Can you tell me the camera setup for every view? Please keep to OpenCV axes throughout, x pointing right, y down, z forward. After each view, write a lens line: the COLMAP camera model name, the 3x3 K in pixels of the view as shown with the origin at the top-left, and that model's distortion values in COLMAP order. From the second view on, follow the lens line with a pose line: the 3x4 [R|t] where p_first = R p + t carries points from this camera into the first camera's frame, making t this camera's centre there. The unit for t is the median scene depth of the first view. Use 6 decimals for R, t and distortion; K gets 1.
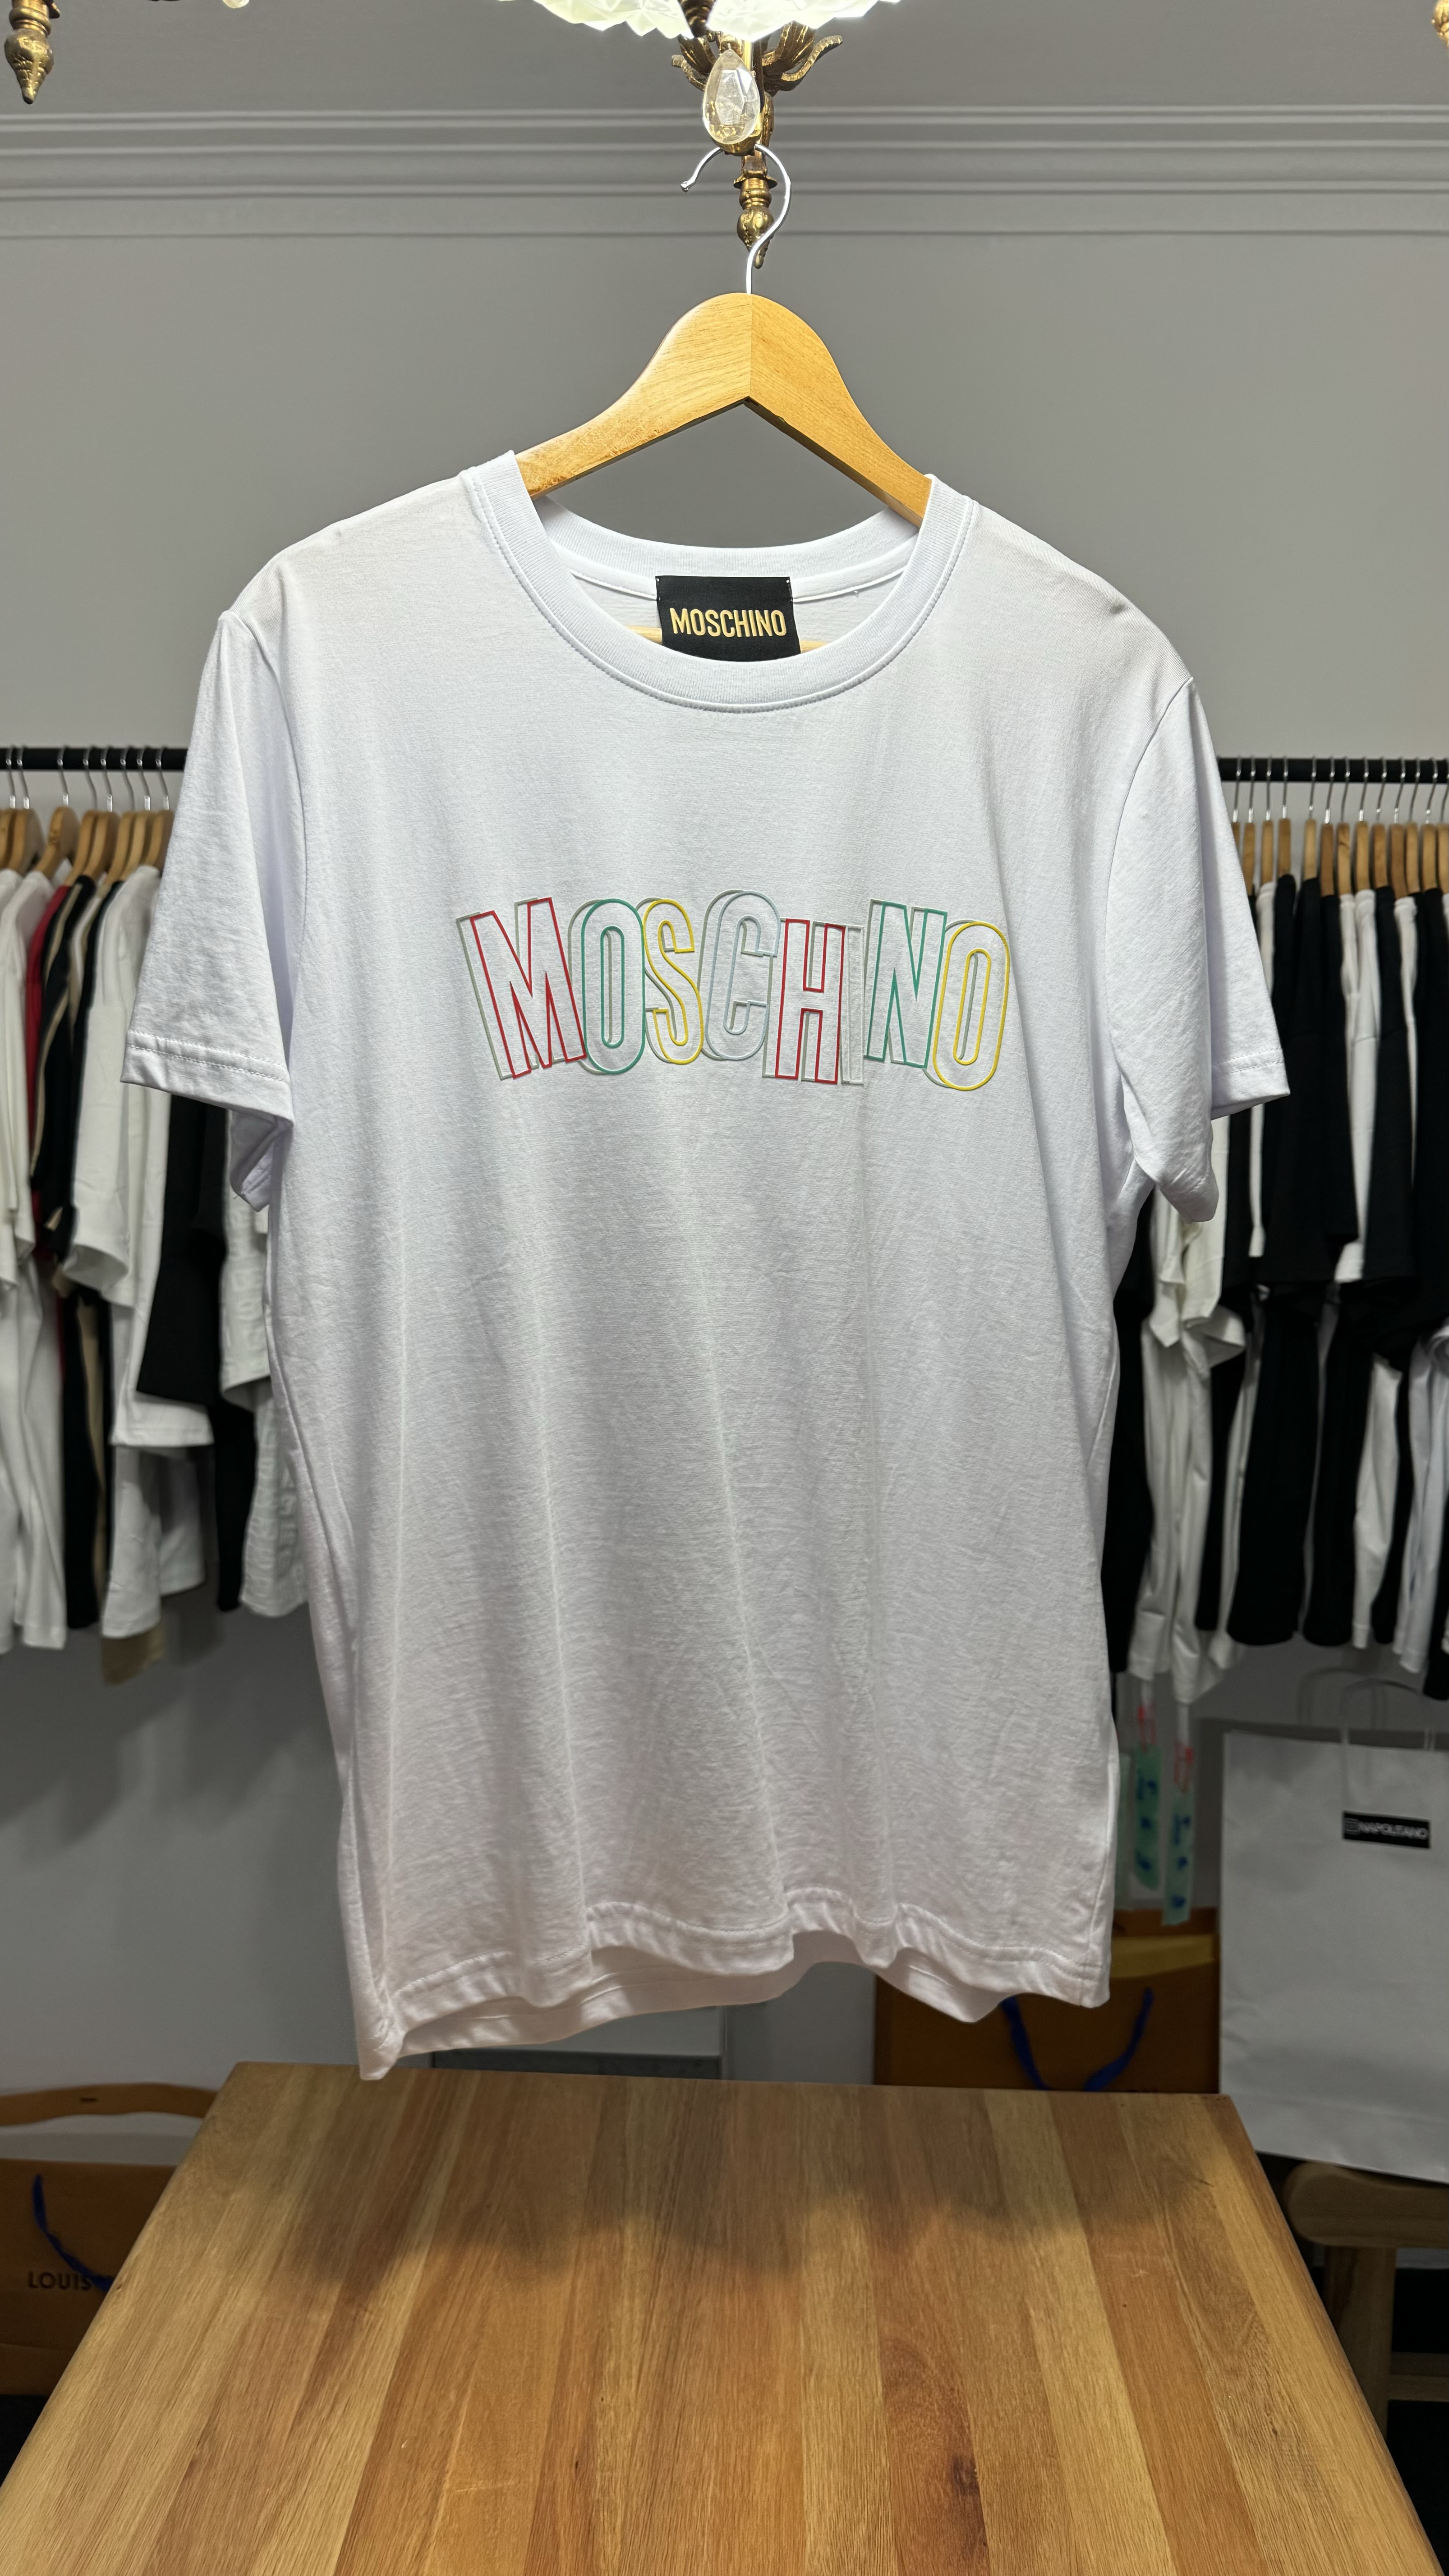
lens RADIAL K [[1742.5, 0, 727.6], [0, 1742.5, 1285.9], [0, 0, 1]] dist [-0.009165, -0.009962]
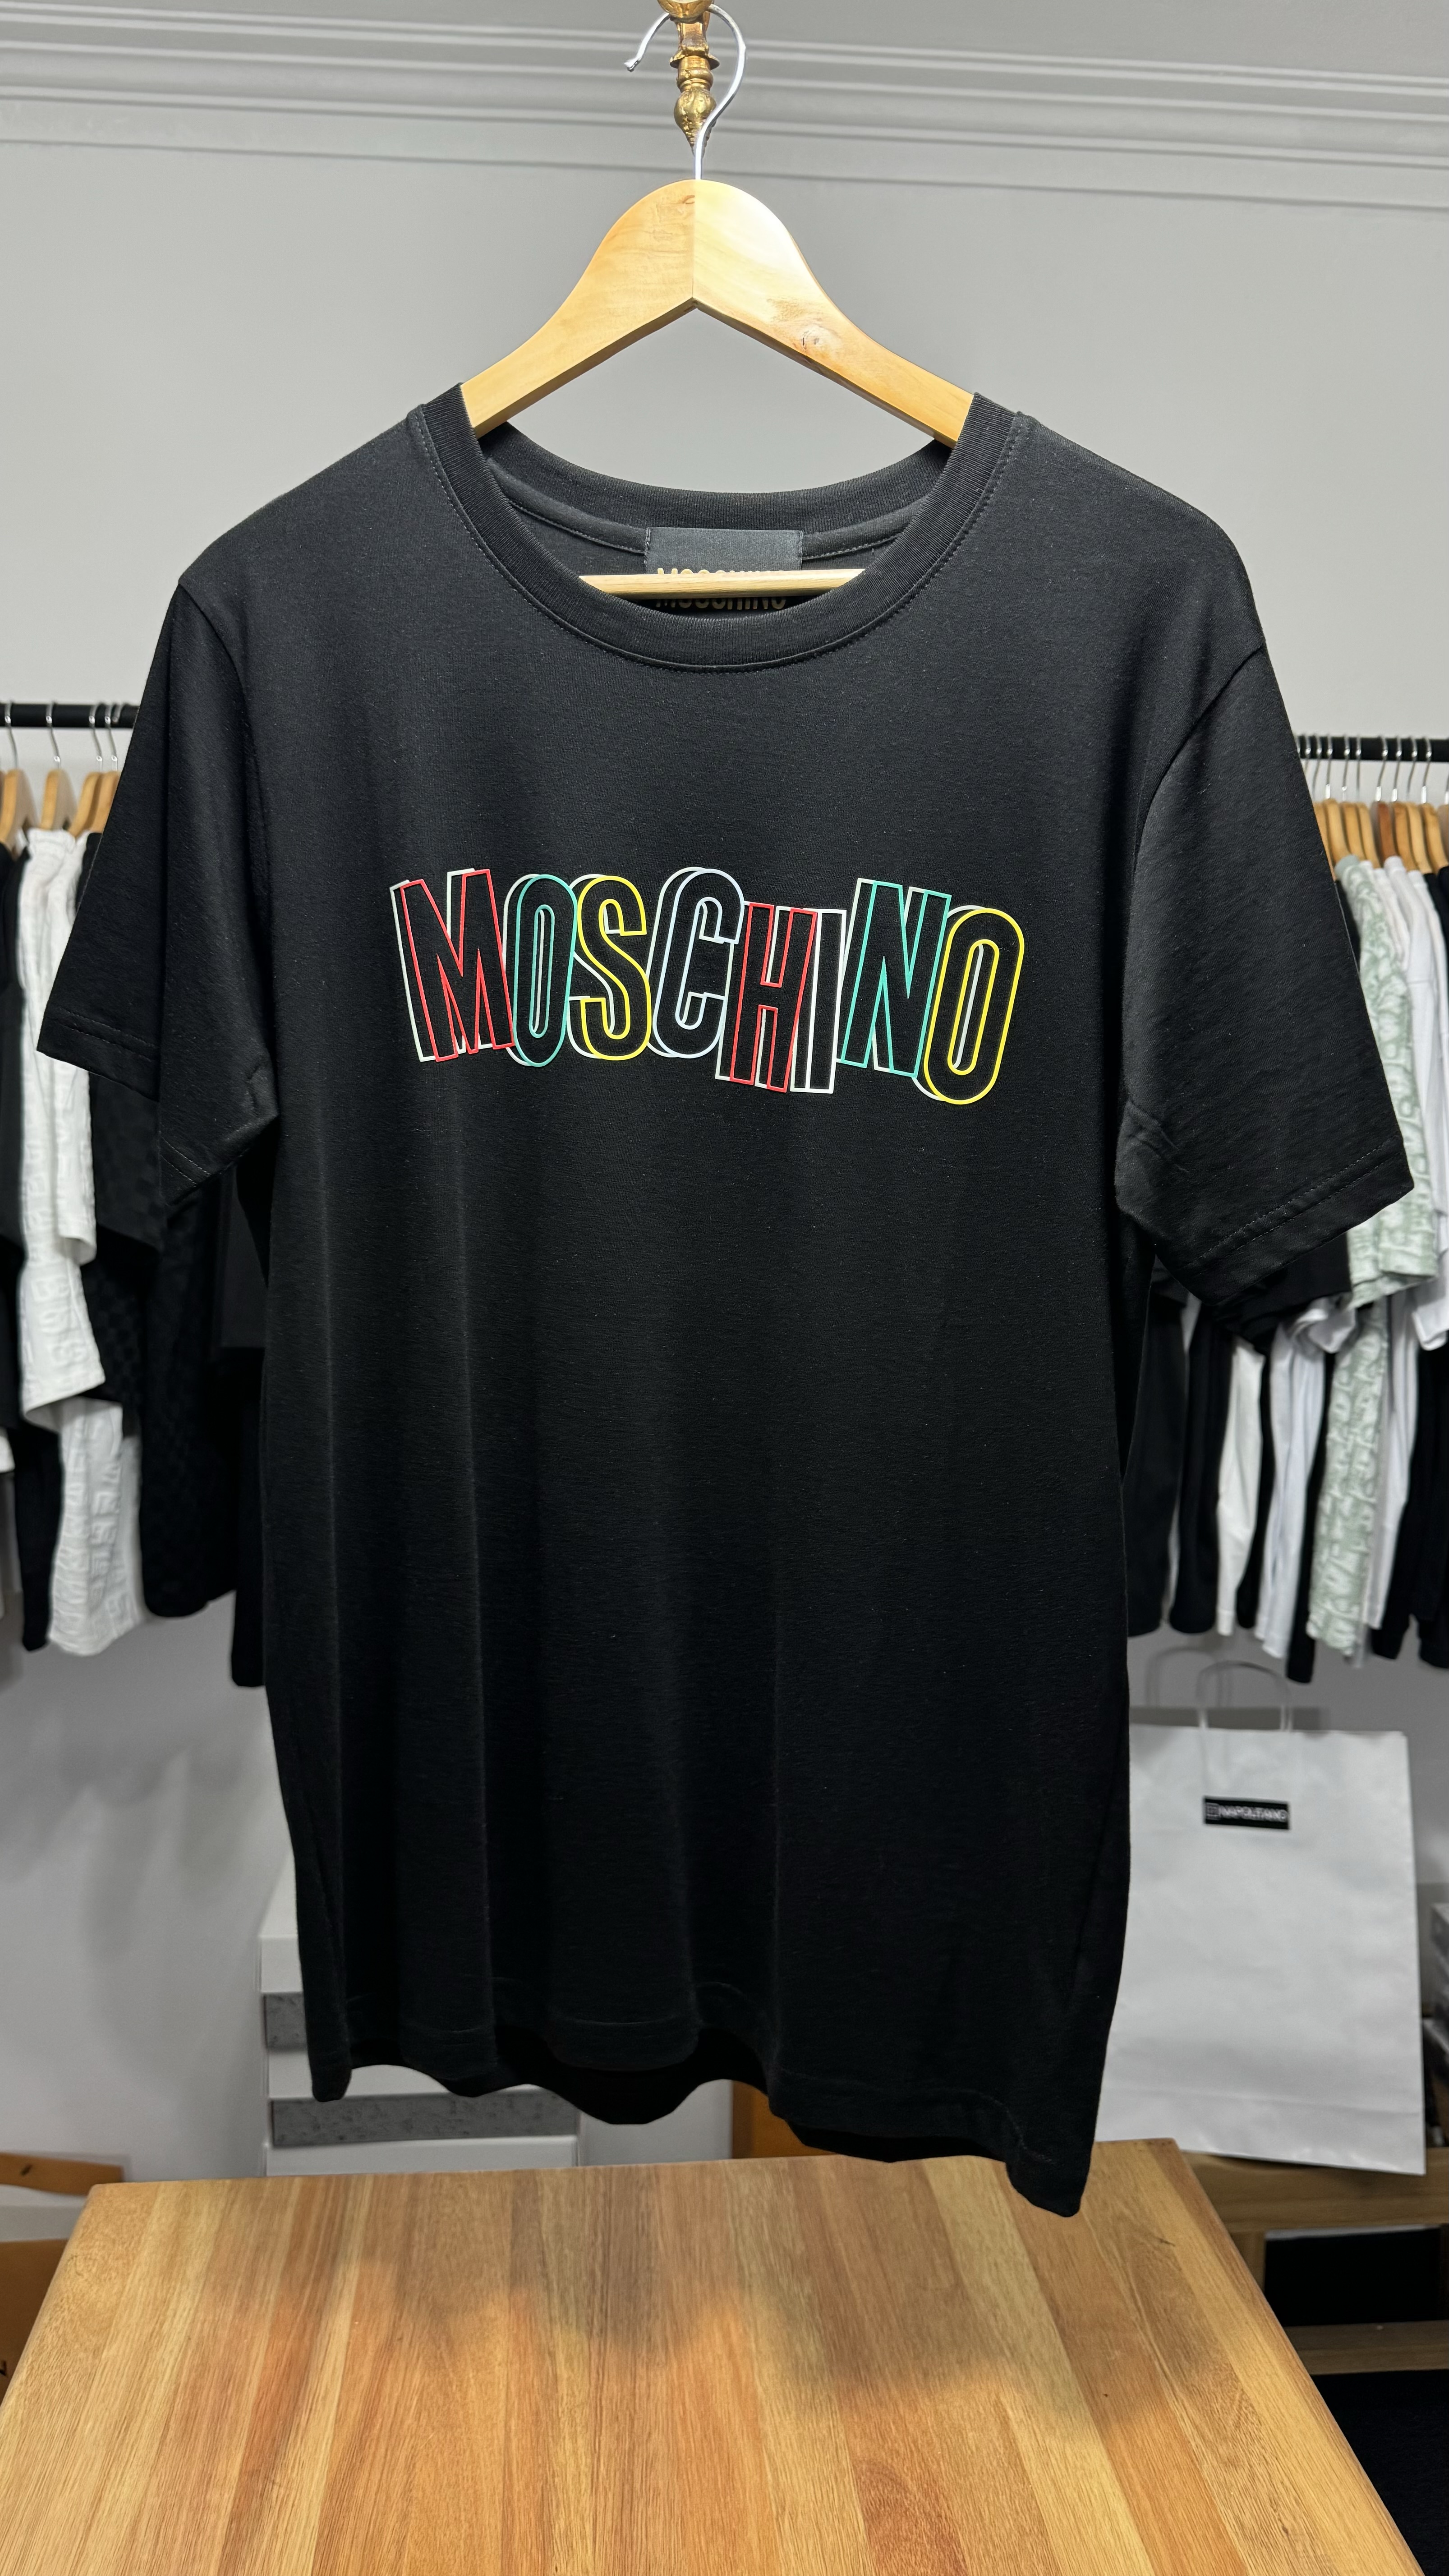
lens RADIAL K [[1742.5, 0, 710.0], [0, 1742.5, 1279.2], [0, 0, 1]] dist [-0.009165, -0.009962]
pose [[0.992990, -0.020690, 0.116374, -0.045065], [0.019245, 0.999723, 0.013523, -0.015471], [-0.116621, -0.011188, 0.993113, 0.063773]]
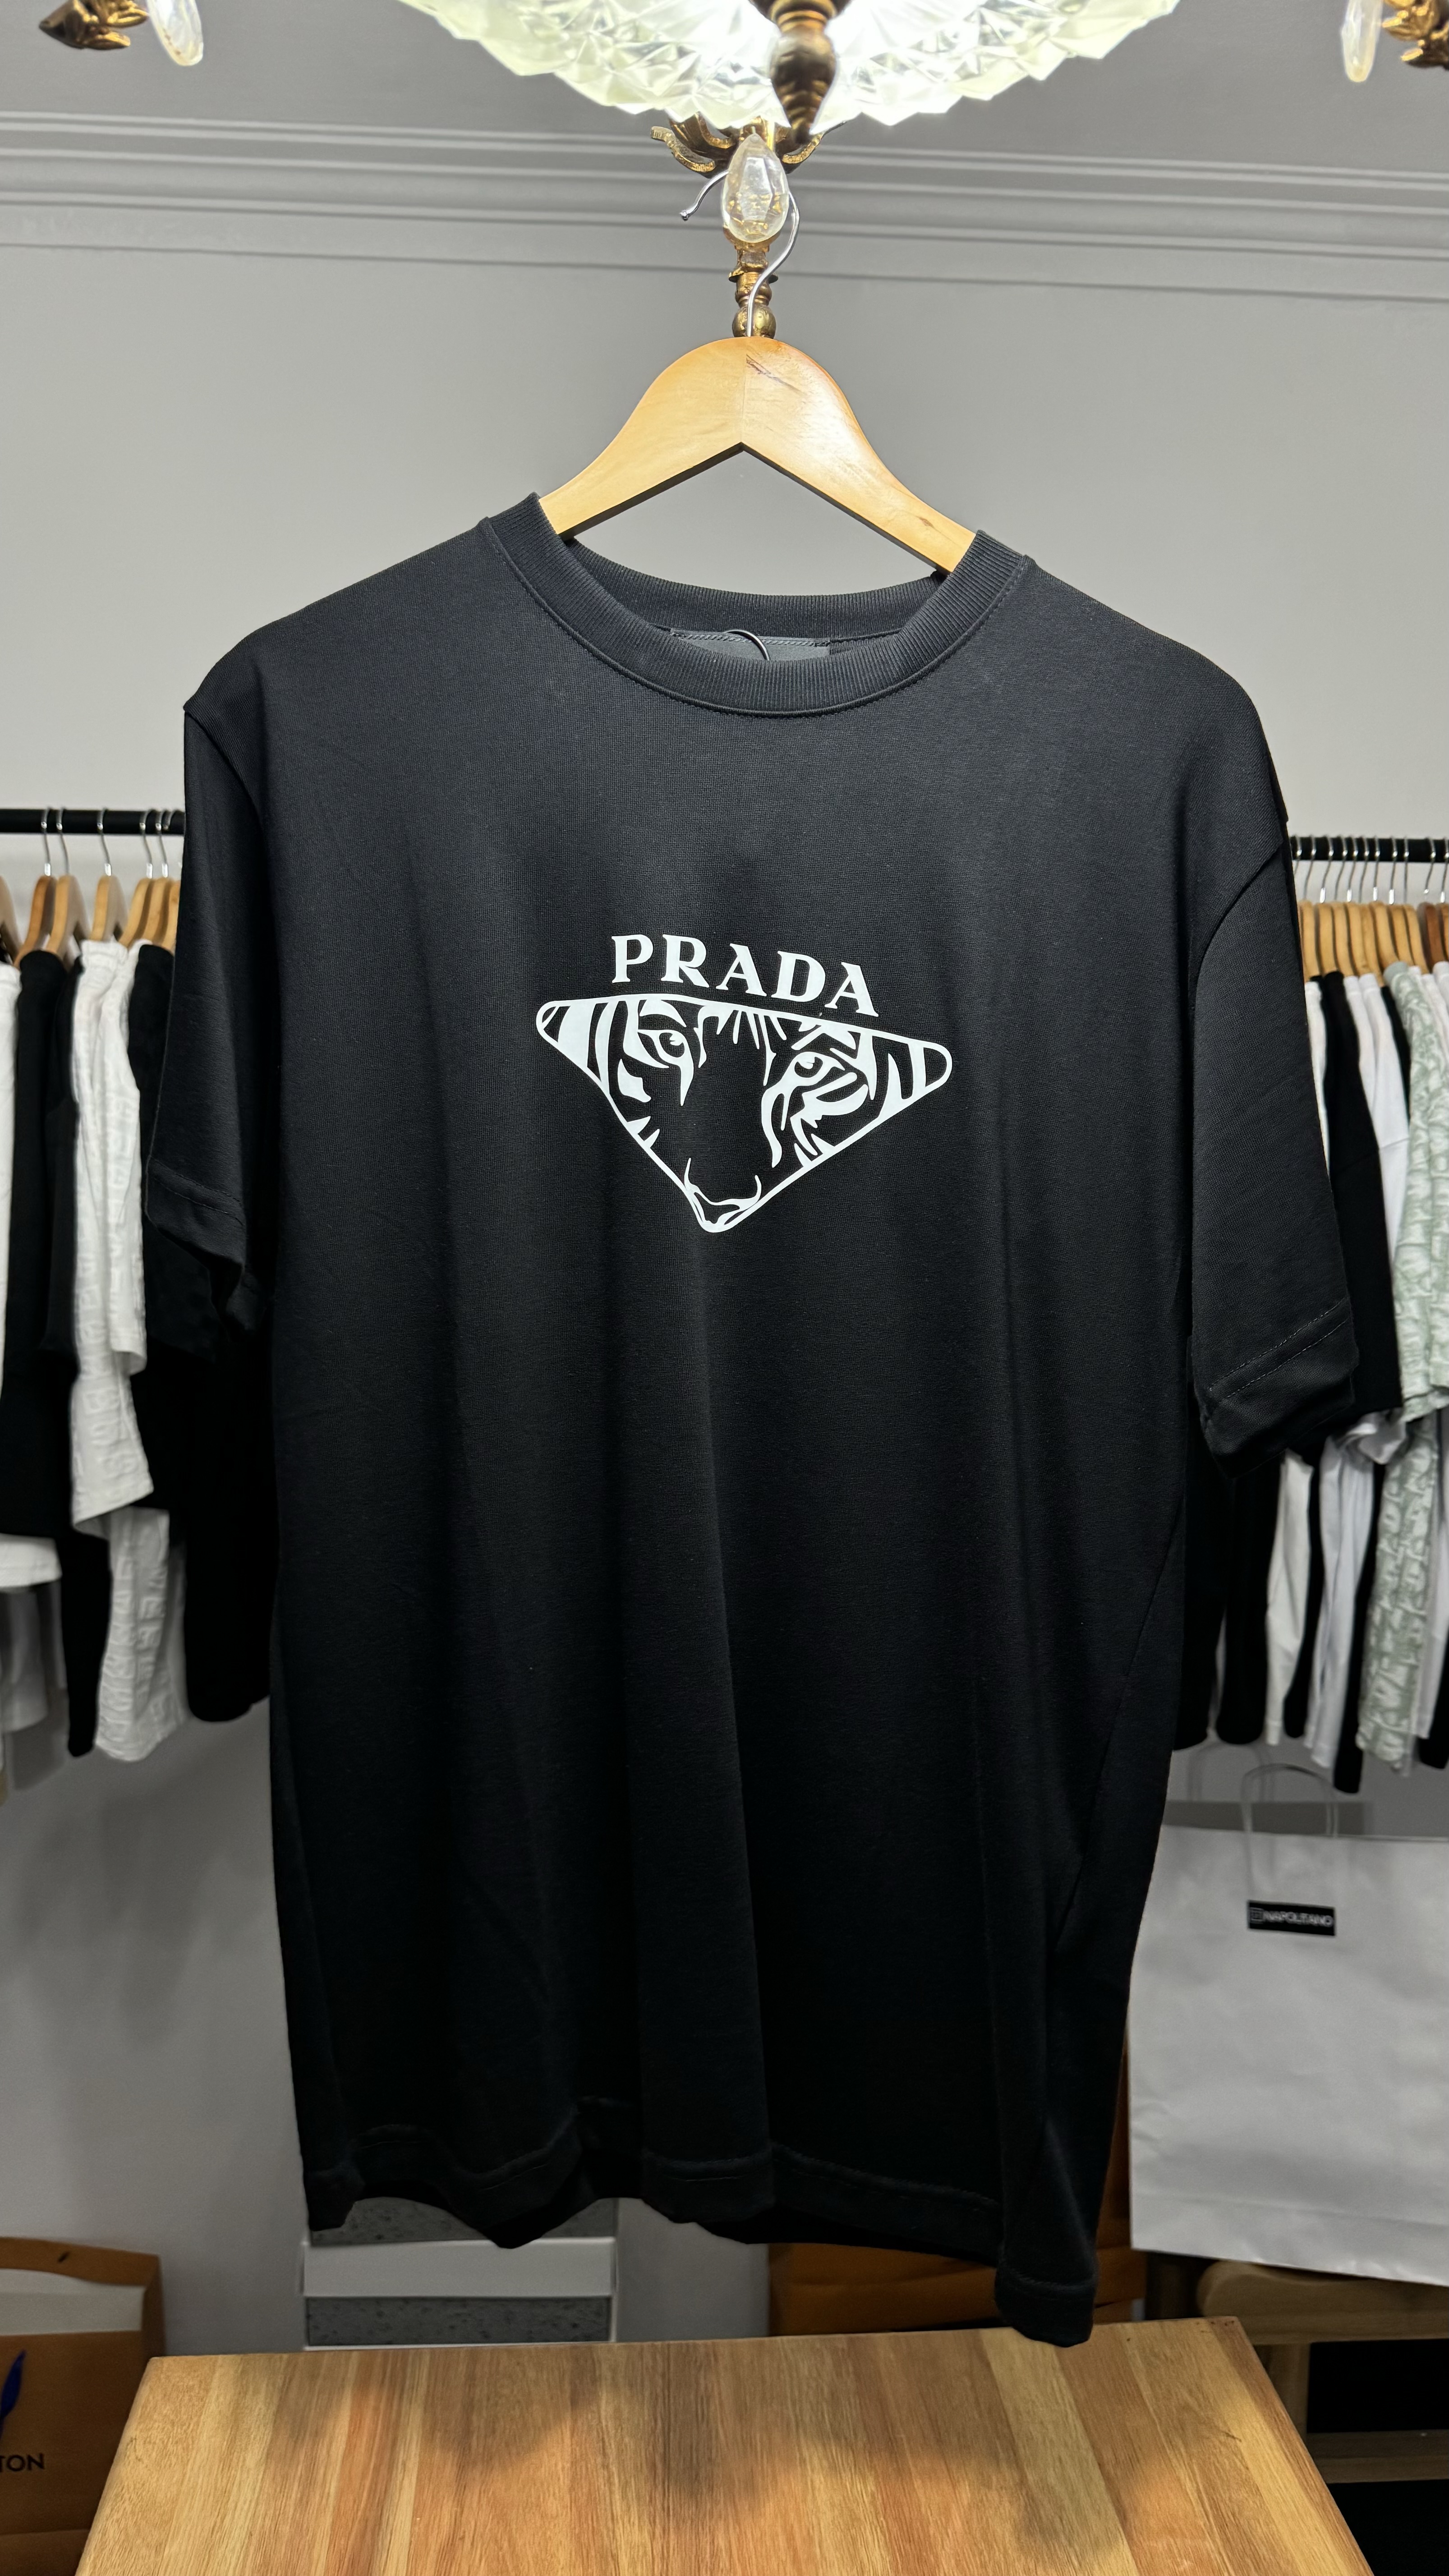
lens RADIAL K [[1742.5, 0, 704.4], [0, 1742.5, 1275.9], [0, 0, 1]] dist [-0.009165, -0.009962]
pose [[0.994748, -0.014739, 0.101284, -0.059366], [0.014839, 0.999890, -0.000232, -0.071425], [-0.101270, 0.001734, 0.994857, 0.066987]]
